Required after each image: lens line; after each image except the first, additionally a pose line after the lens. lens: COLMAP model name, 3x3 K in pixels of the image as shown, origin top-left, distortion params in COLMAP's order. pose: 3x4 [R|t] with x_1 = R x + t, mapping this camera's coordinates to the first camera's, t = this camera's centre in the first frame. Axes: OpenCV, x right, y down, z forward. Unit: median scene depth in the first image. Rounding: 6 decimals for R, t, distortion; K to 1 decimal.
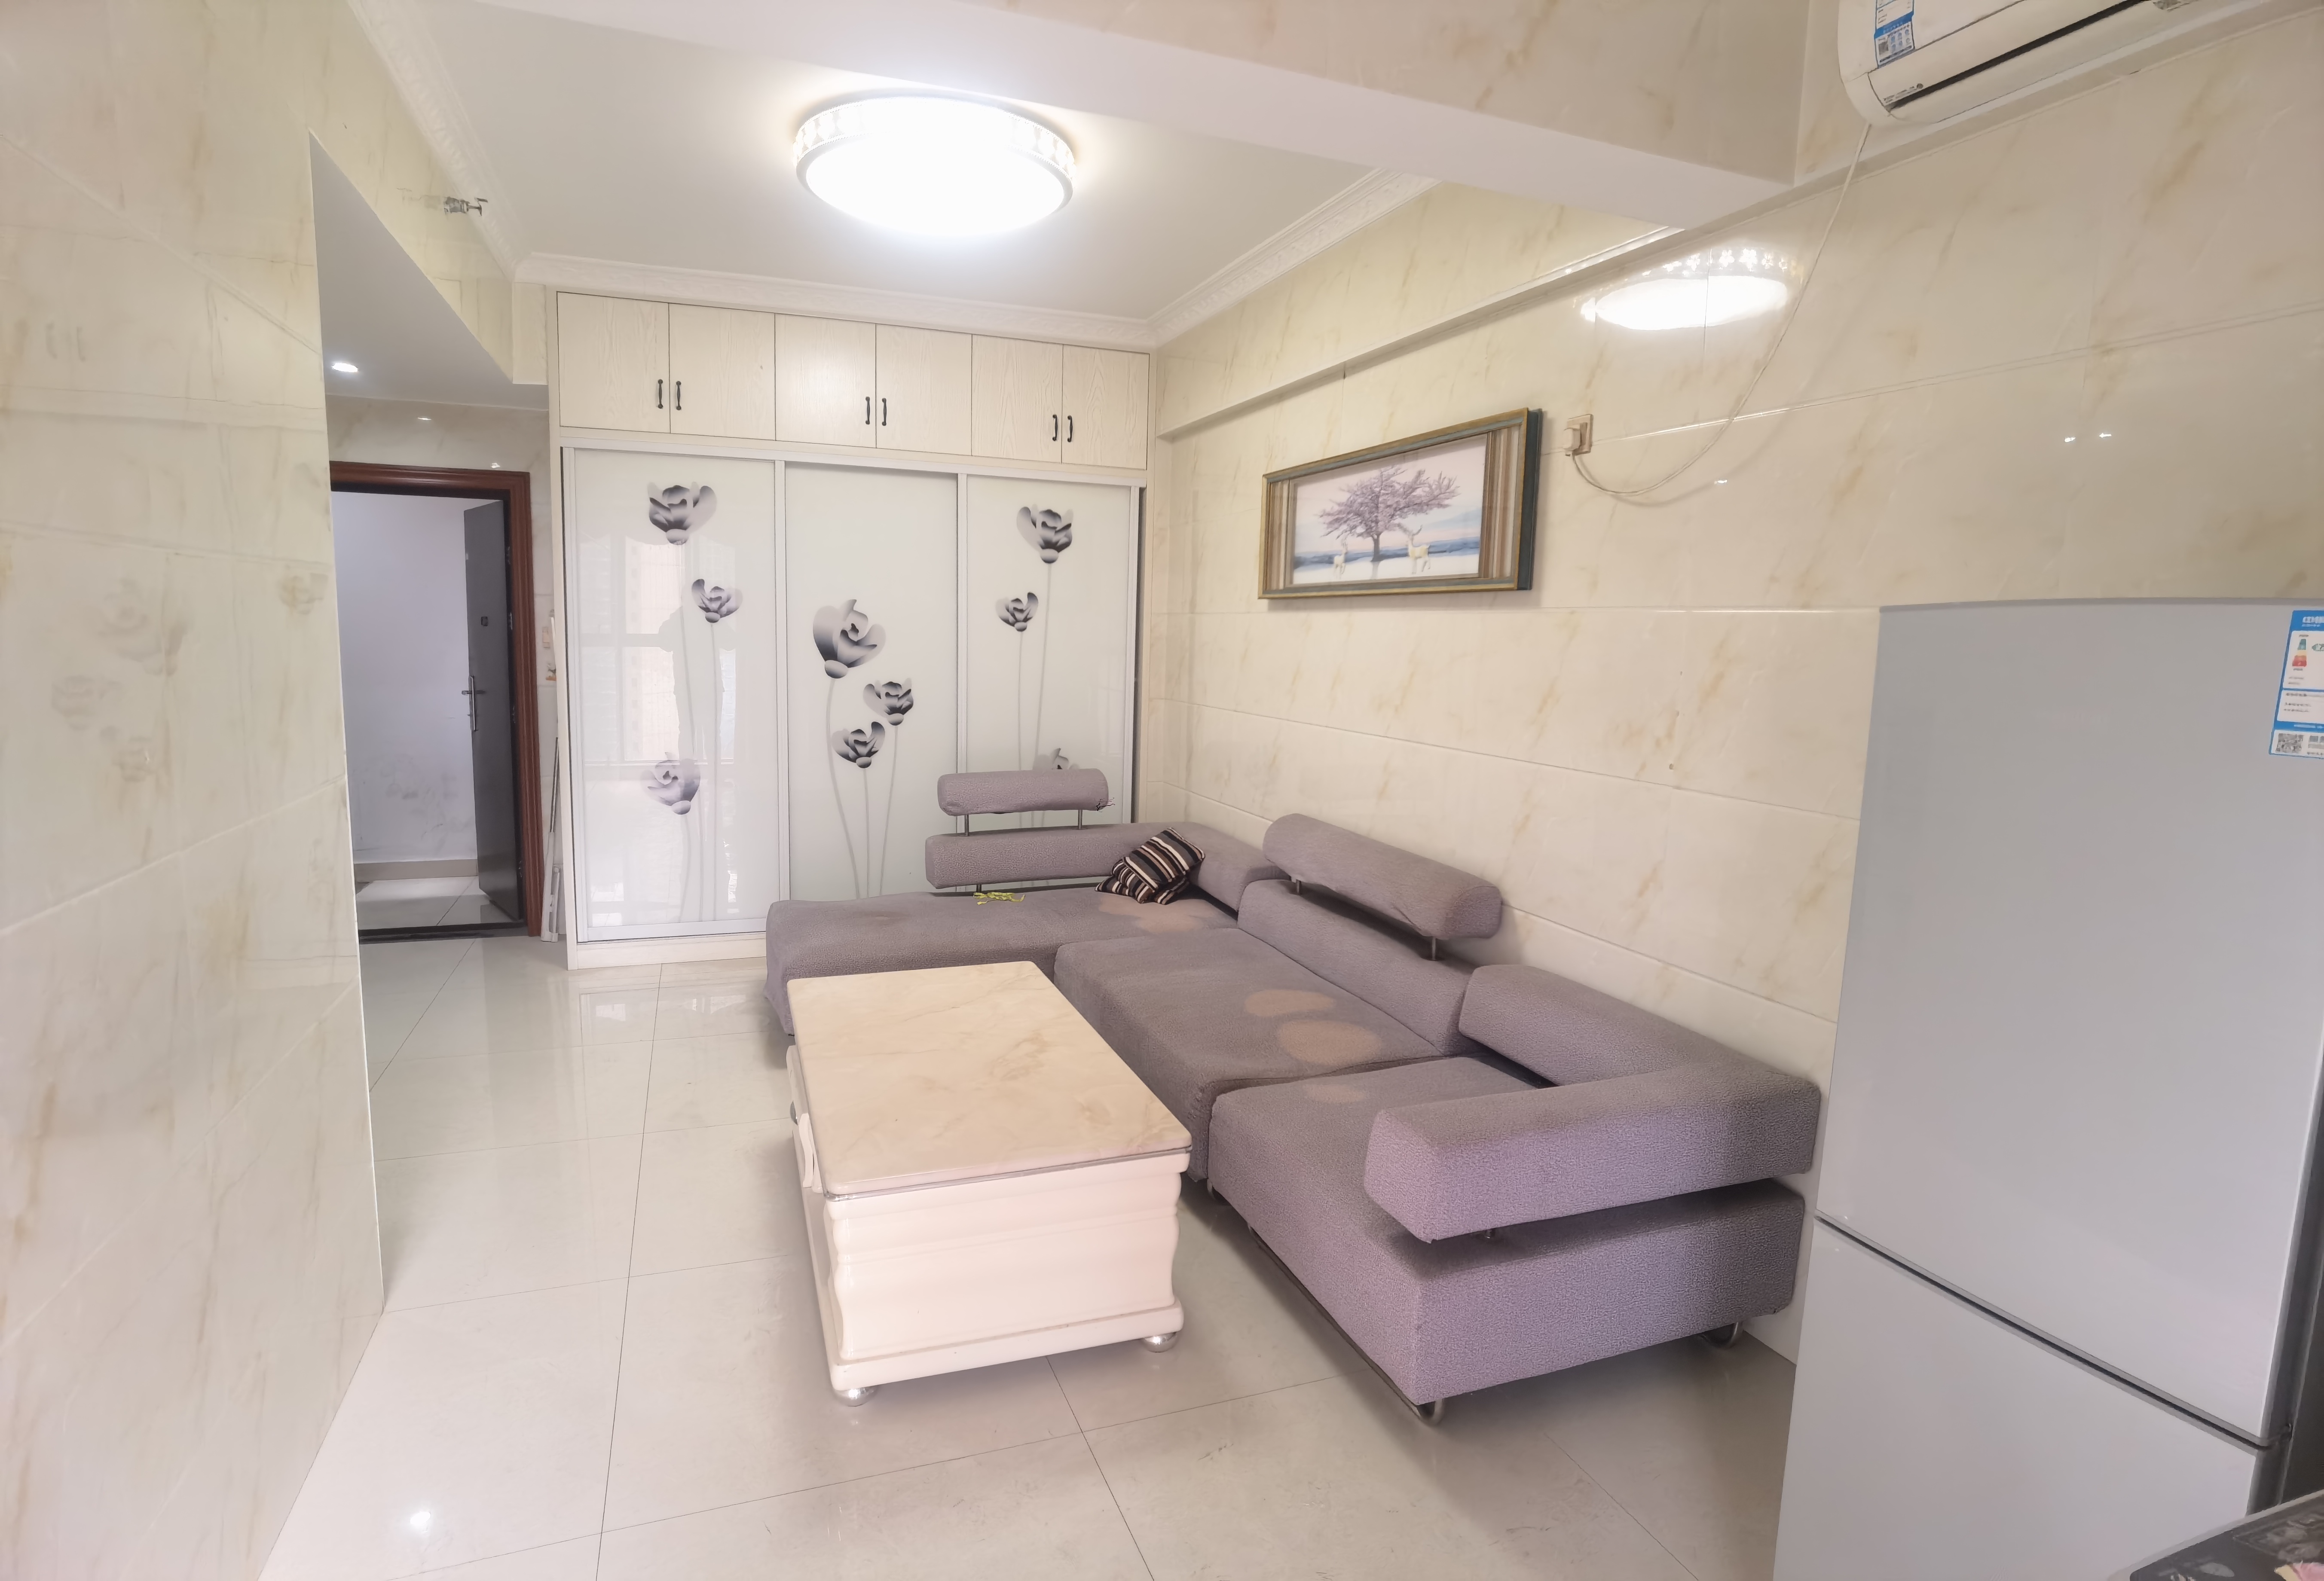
lens RADIAL K [[1198.5, 0, 1169.8], [0, 1198.5, 795.8], [0, 0, 1]] dist [-0.000123, -0.001271]
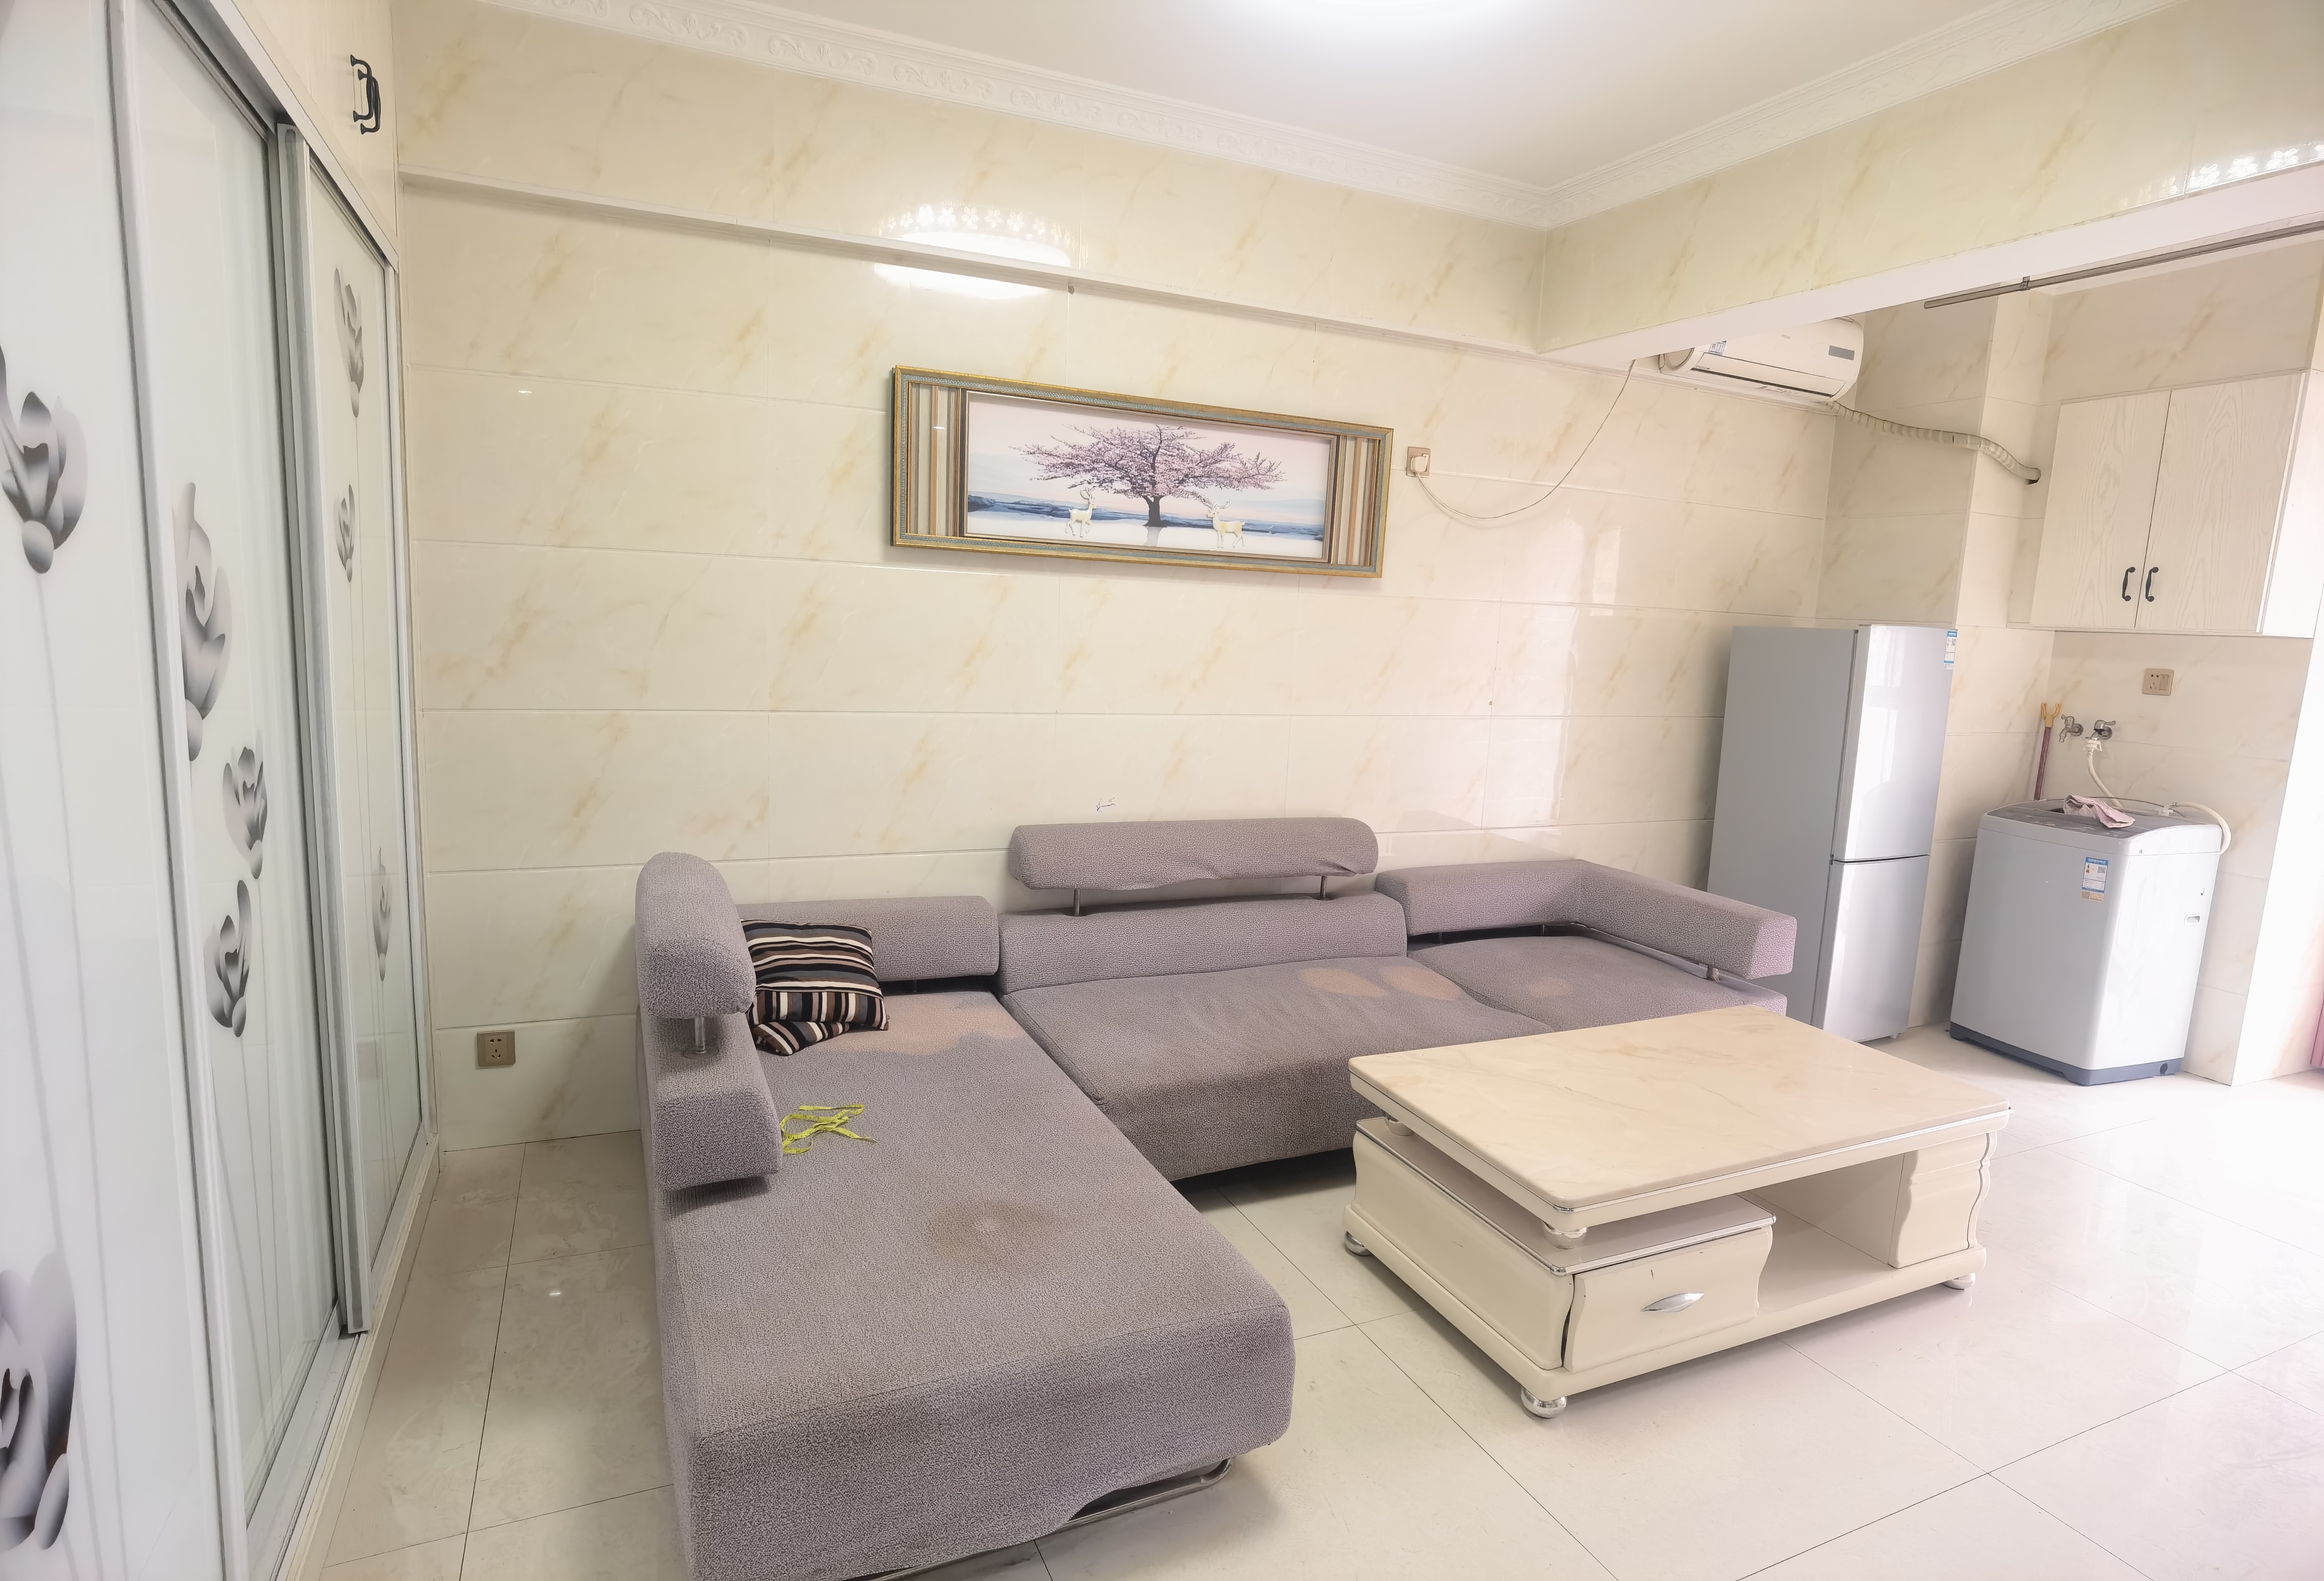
lens RADIAL K [[1198.5, 0, 1169.8], [0, 1198.5, 795.8], [0, 0, 1]] dist [-0.000123, -0.001271]
pose [[-0.070507, -0.179966, 0.981143, -0.677015], [0.091971, 0.978228, 0.186040, -0.144921], [-0.993262, 0.103354, -0.052420, 0.936775]]
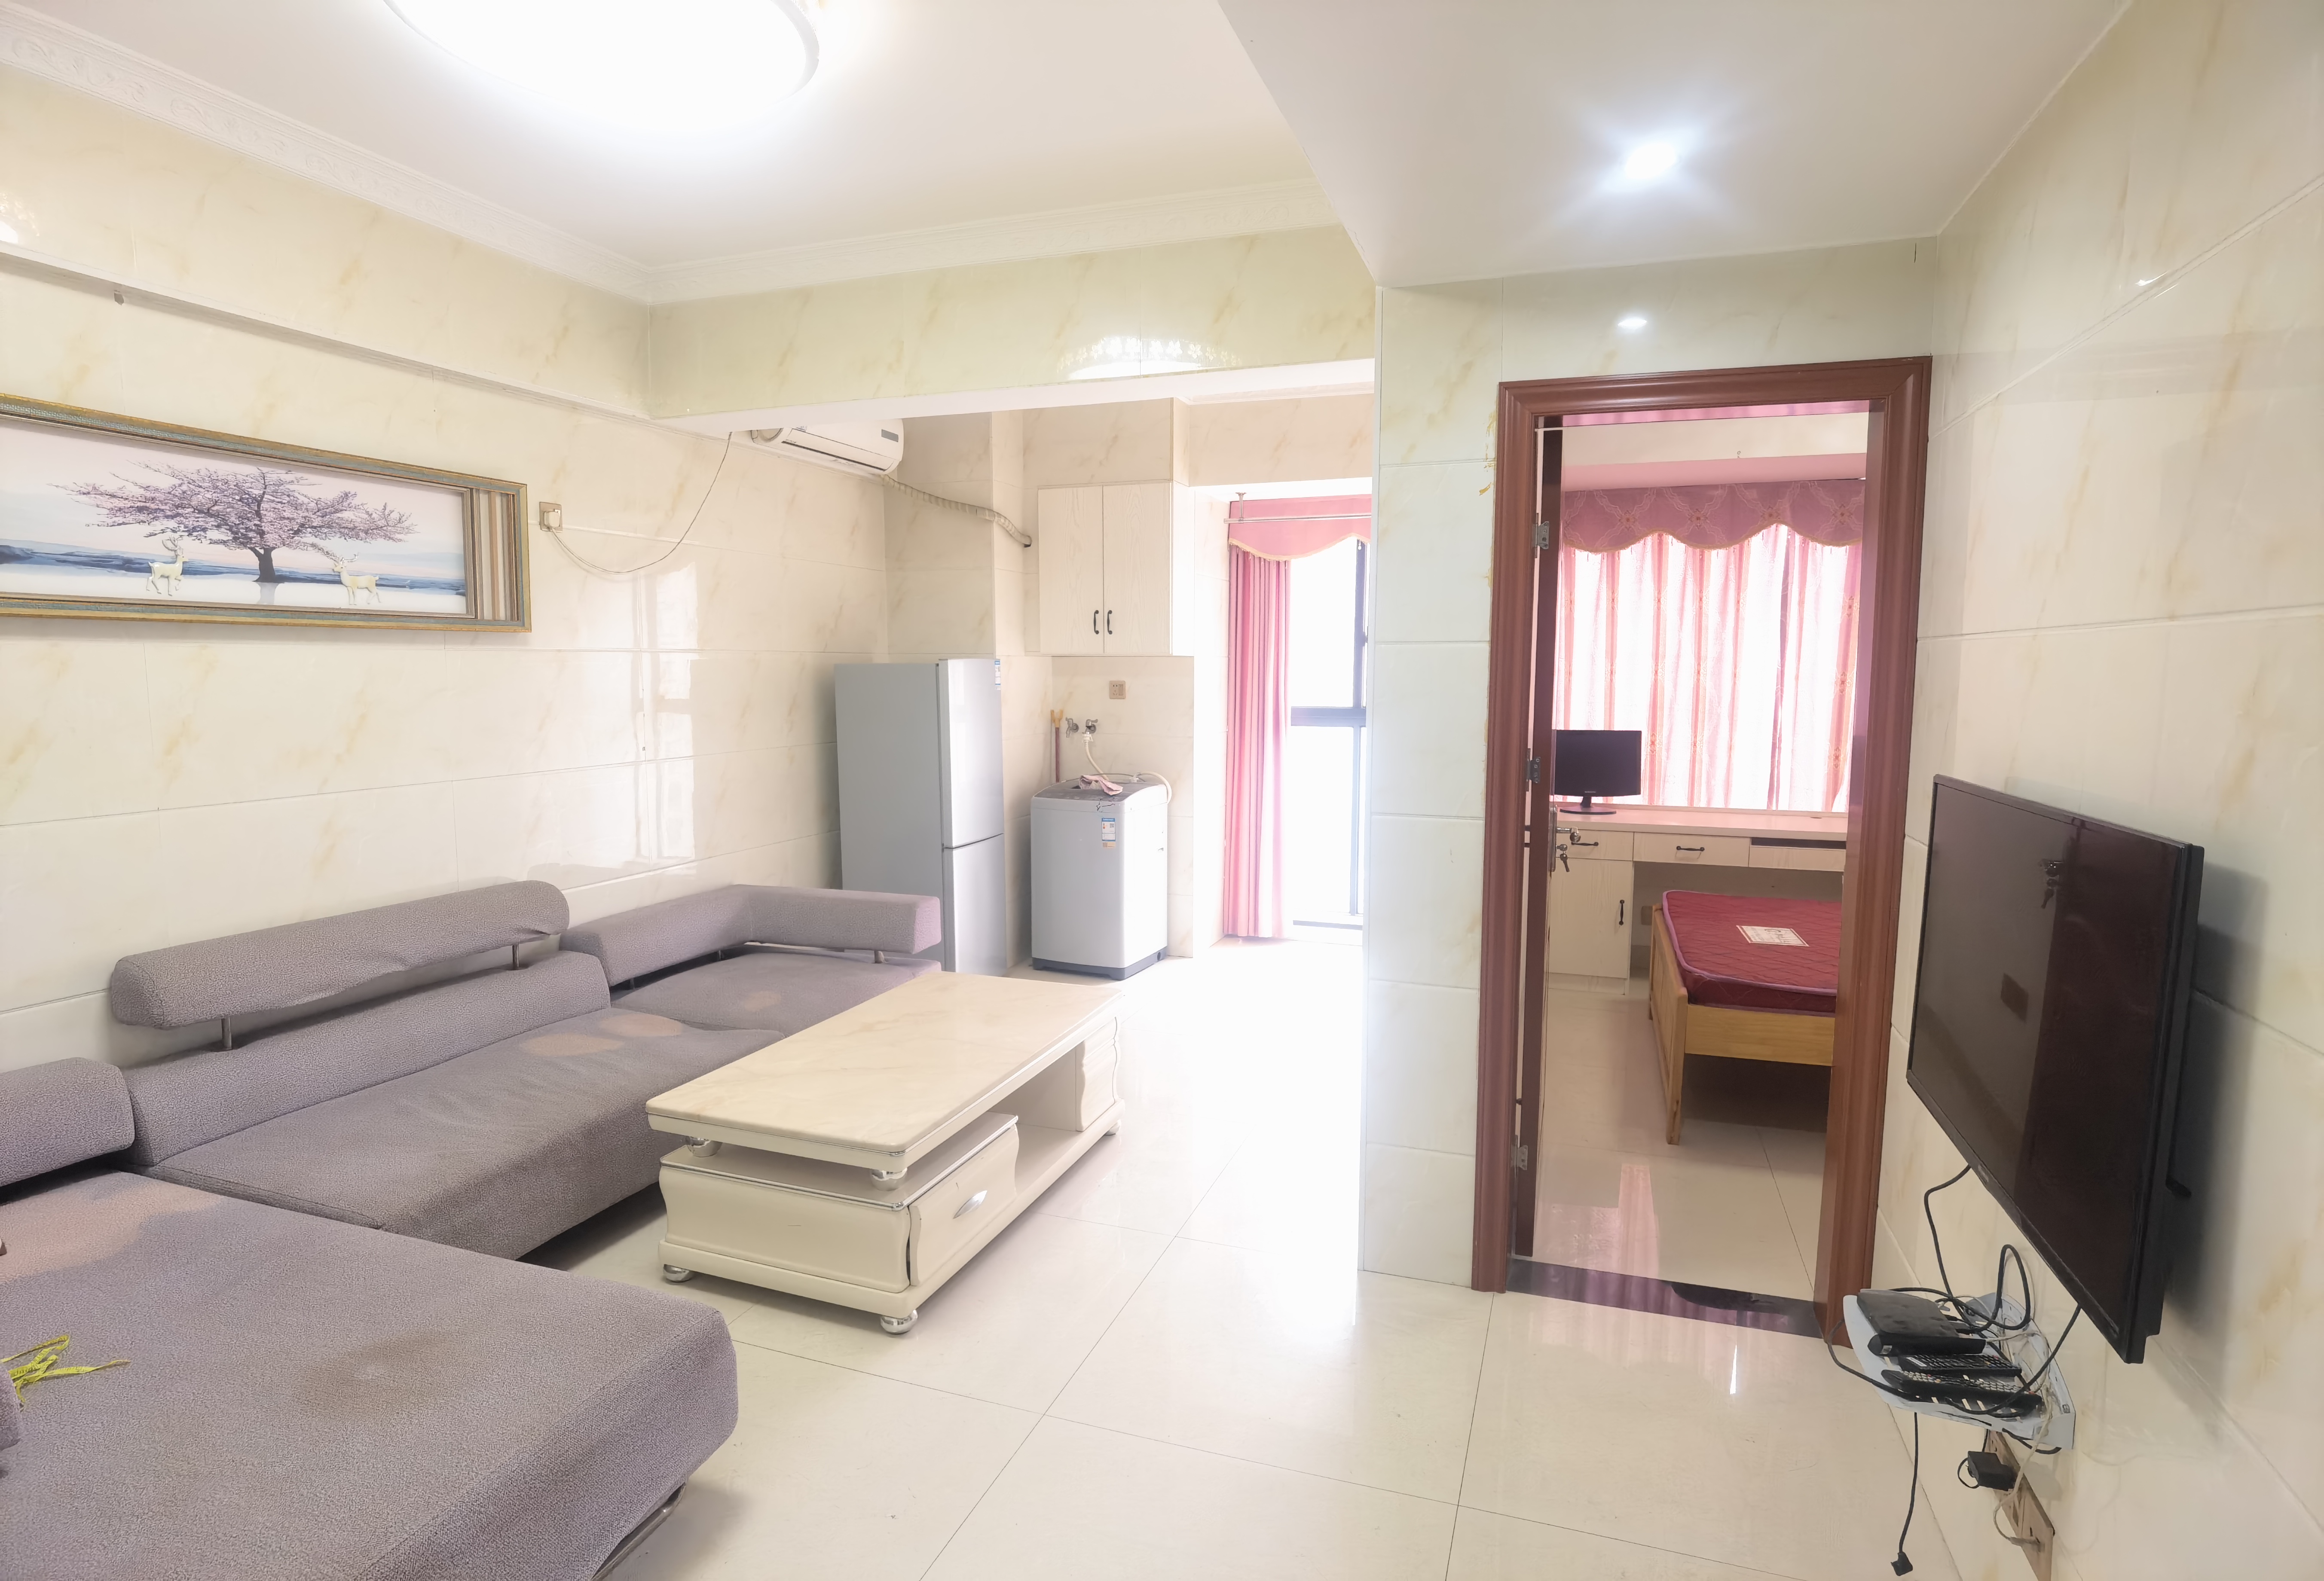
lens RADIAL K [[1208.9, 0, 1156.4], [0, 1208.9, 769.9], [0, 0, 1]] dist [-0.034427, 0.024978]
pose [[-0.757670, -0.079163, 0.647819, -0.705665], [0.073356, 0.975996, 0.205061, -0.171572], [-0.648502, 0.202890, -0.733676, 1.084449]]
